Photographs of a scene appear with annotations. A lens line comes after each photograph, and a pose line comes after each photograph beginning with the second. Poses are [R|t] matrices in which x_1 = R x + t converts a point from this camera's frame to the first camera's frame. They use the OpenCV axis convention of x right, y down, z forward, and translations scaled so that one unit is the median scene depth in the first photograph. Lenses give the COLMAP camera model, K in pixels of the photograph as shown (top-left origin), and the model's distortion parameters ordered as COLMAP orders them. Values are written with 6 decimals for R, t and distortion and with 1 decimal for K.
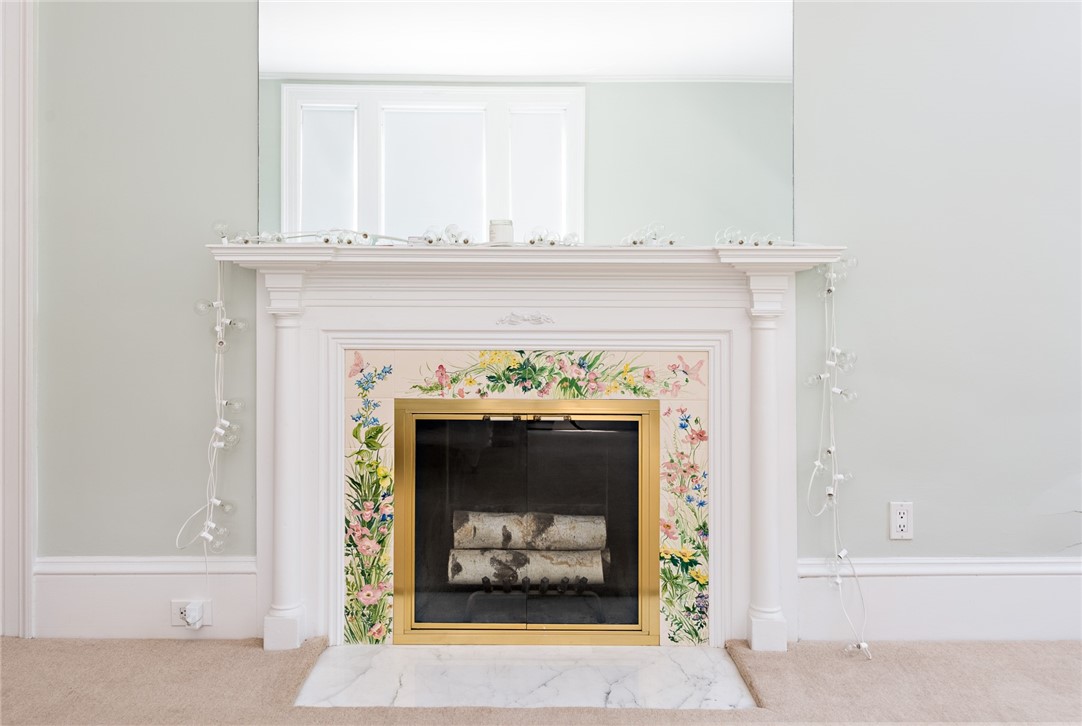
lens RADIAL K [[837.4, 0, 533.4], [0, 837.4, 294.6], [0, 0, 1]] dist [0.020428, -0.006459]
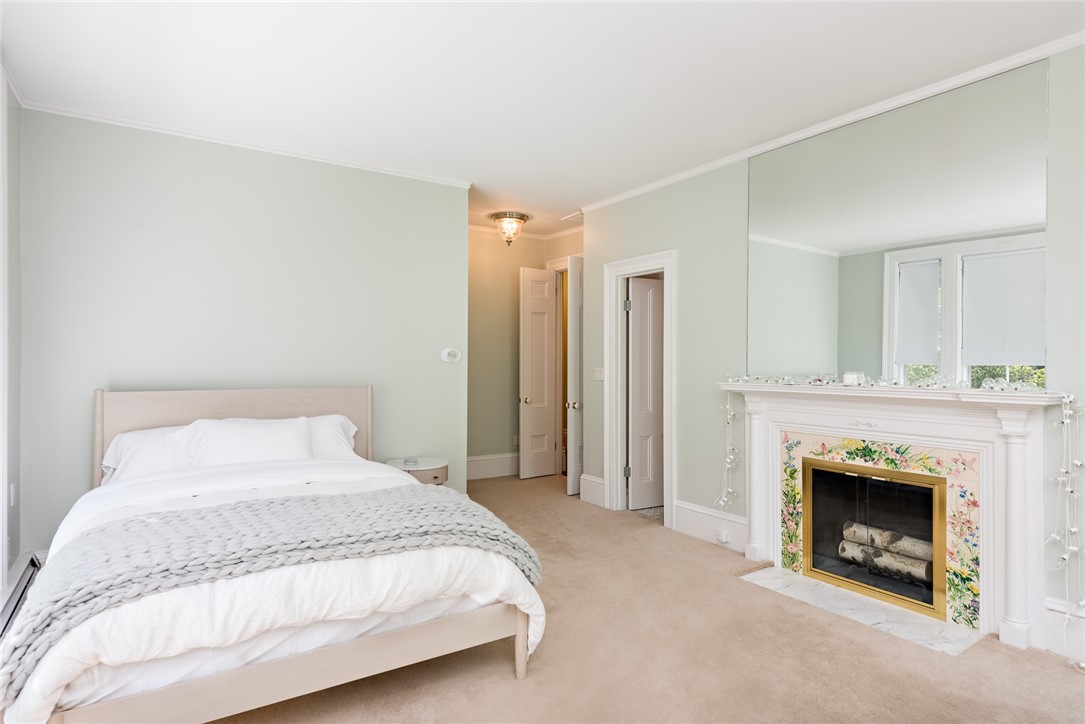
lens RADIAL K [[606.2, 0, 542.8], [0, 606.2, 361.8], [0, 0, 1]] dist [-0.006520, -0.002162]
pose [[0.555634, 0.001657, -0.831425, 0.718533], [-0.004137, 0.999991, -0.000772, -0.106434], [0.831417, 0.003869, 0.555636, -0.365439]]
